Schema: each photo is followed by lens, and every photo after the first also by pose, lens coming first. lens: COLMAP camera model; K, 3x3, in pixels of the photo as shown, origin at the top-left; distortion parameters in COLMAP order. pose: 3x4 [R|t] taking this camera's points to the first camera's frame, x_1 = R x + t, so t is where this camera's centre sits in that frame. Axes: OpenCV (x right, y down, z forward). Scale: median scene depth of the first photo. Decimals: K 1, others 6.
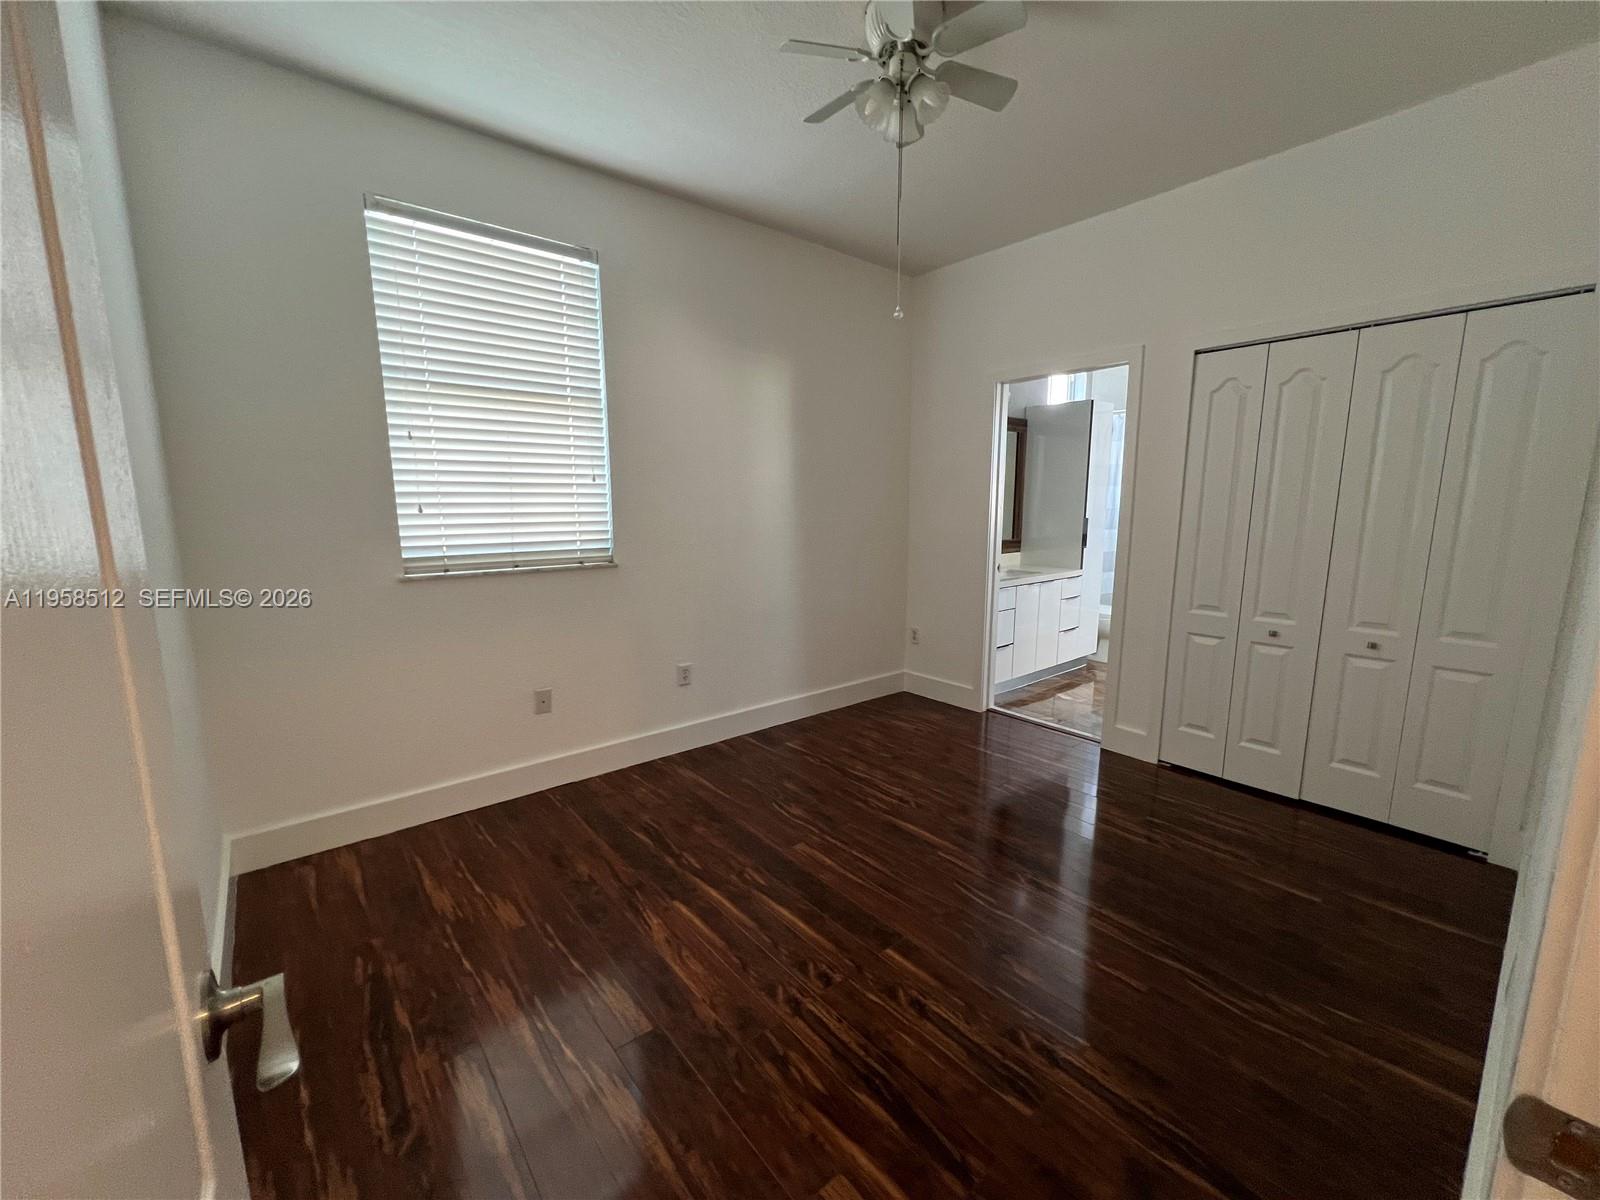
lens RADIAL K [[641.3, 0, 802.8], [0, 641.3, 604.7], [0, 0, 1]] dist [-0.000204, 0.000175]
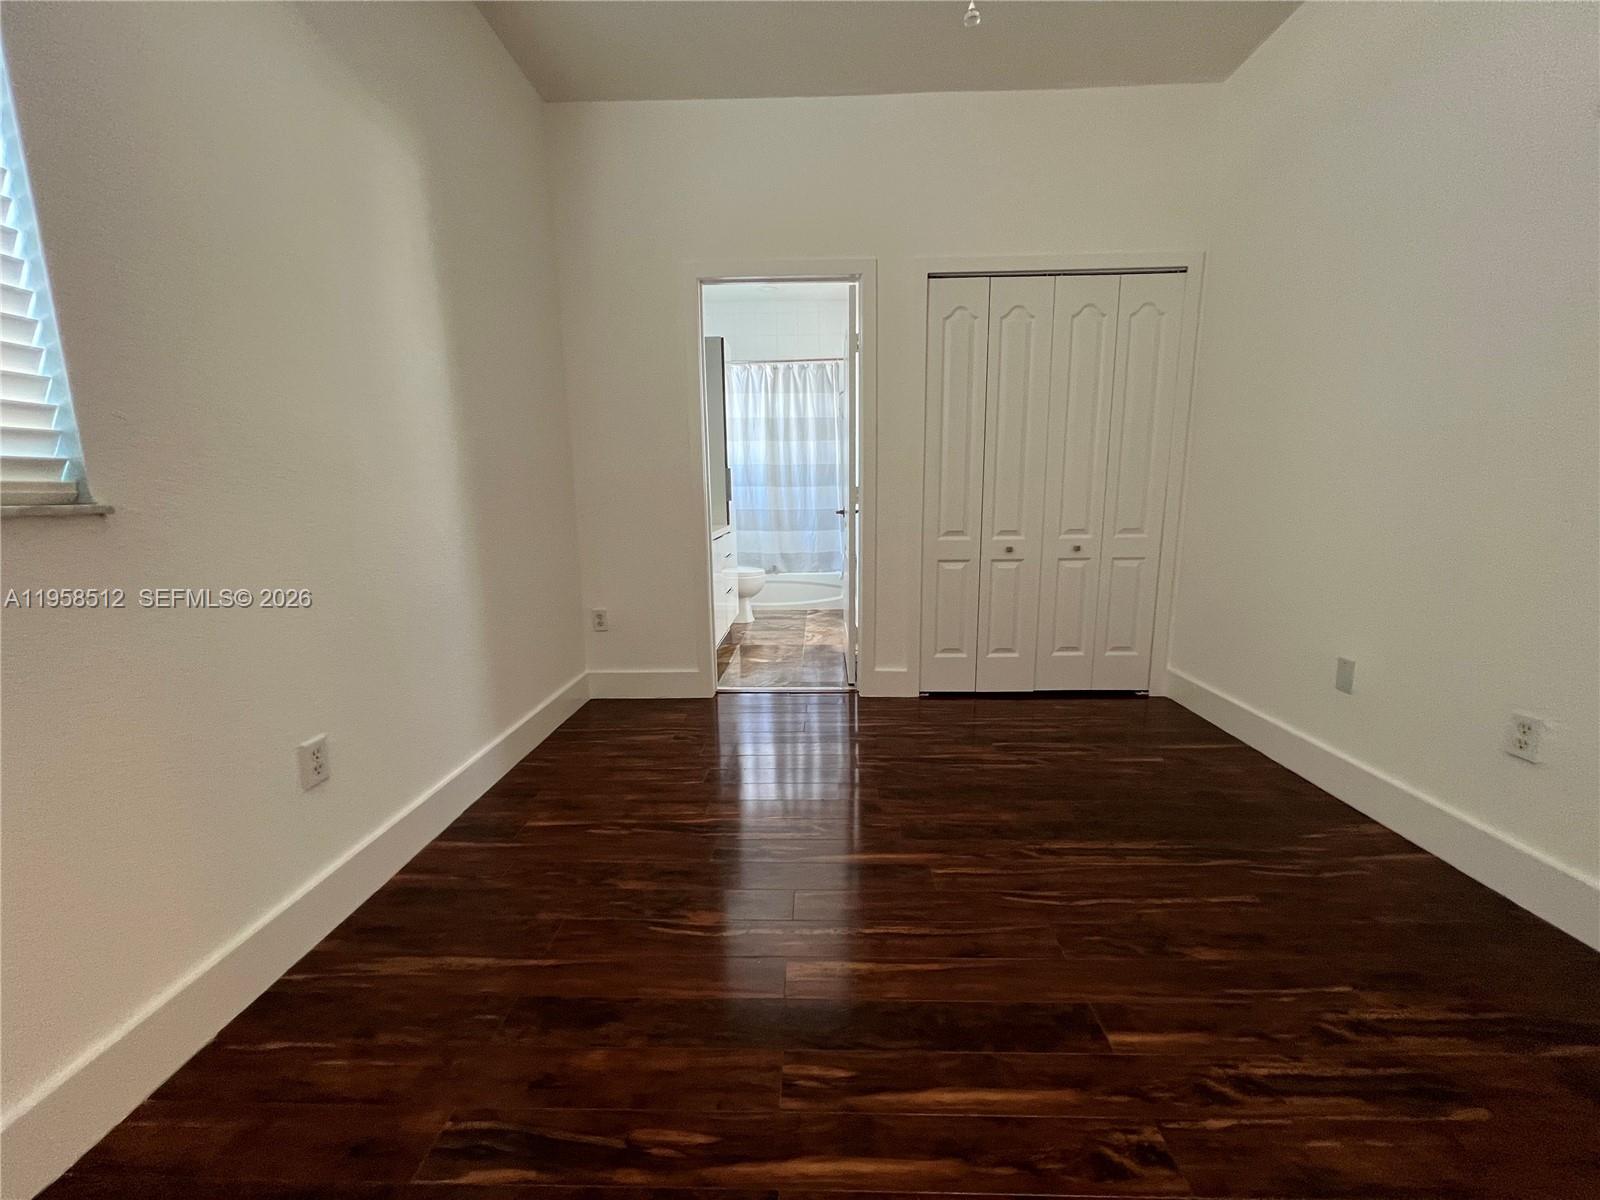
lens RADIAL K [[641.3, 0, 802.8], [0, 641.3, 604.7], [0, 0, 1]] dist [-0.000204, 0.000175]
pose [[0.658630, -0.138264, 0.739655, -0.325150], [0.131184, 0.989019, 0.068064, 0.016880], [-0.740944, 0.052203, 0.669535, 0.519408]]
